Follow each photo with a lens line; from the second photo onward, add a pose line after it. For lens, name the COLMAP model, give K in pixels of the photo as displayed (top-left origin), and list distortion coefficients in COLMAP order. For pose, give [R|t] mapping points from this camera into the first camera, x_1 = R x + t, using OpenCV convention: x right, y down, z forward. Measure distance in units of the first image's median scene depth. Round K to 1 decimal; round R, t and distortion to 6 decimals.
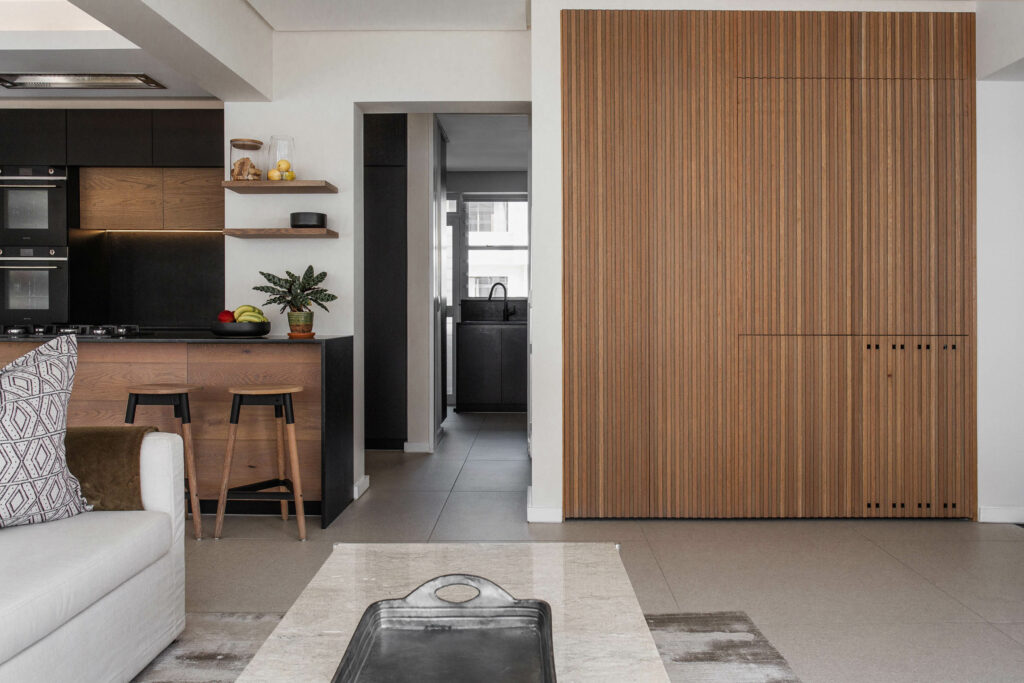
lens RADIAL K [[863.1, 0, 512.3], [0, 863.1, 336.6], [0, 0, 1]] dist [-0.009201, -0.000669]
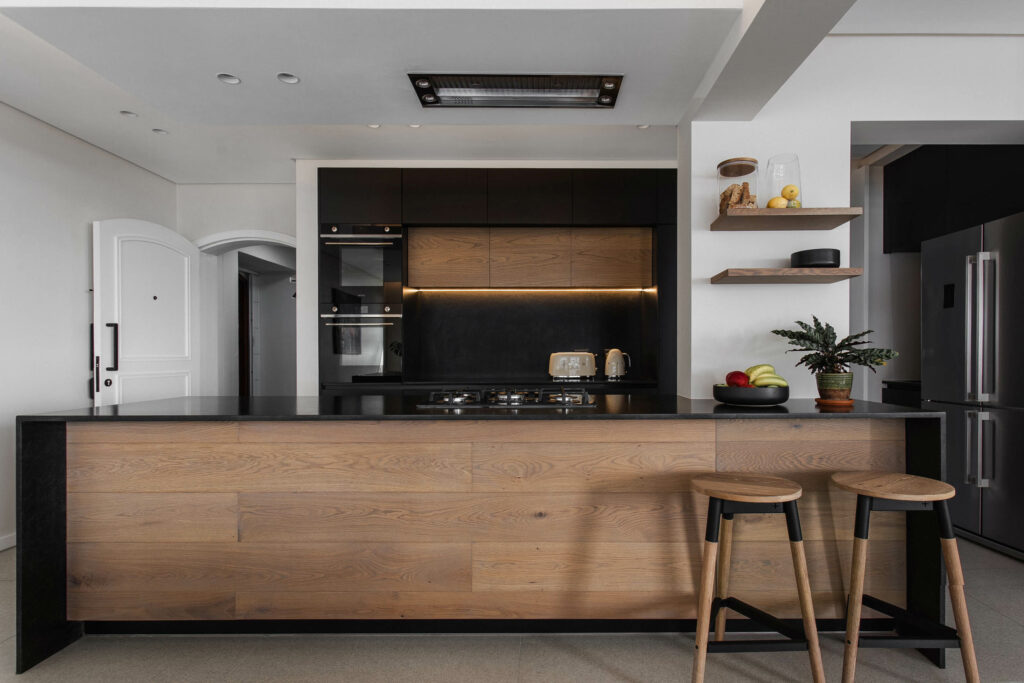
lens RADIAL K [[514.9, 0, 517.3], [0, 514.9, 374.6], [0, 0, 1]] dist [-0.036569, -0.000618]
pose [[0.999642, -0.008851, 0.025230, -0.529346], [0.008697, 0.999943, 0.006222, -0.031034], [-0.025284, -0.006000, 0.999662, 0.520224]]
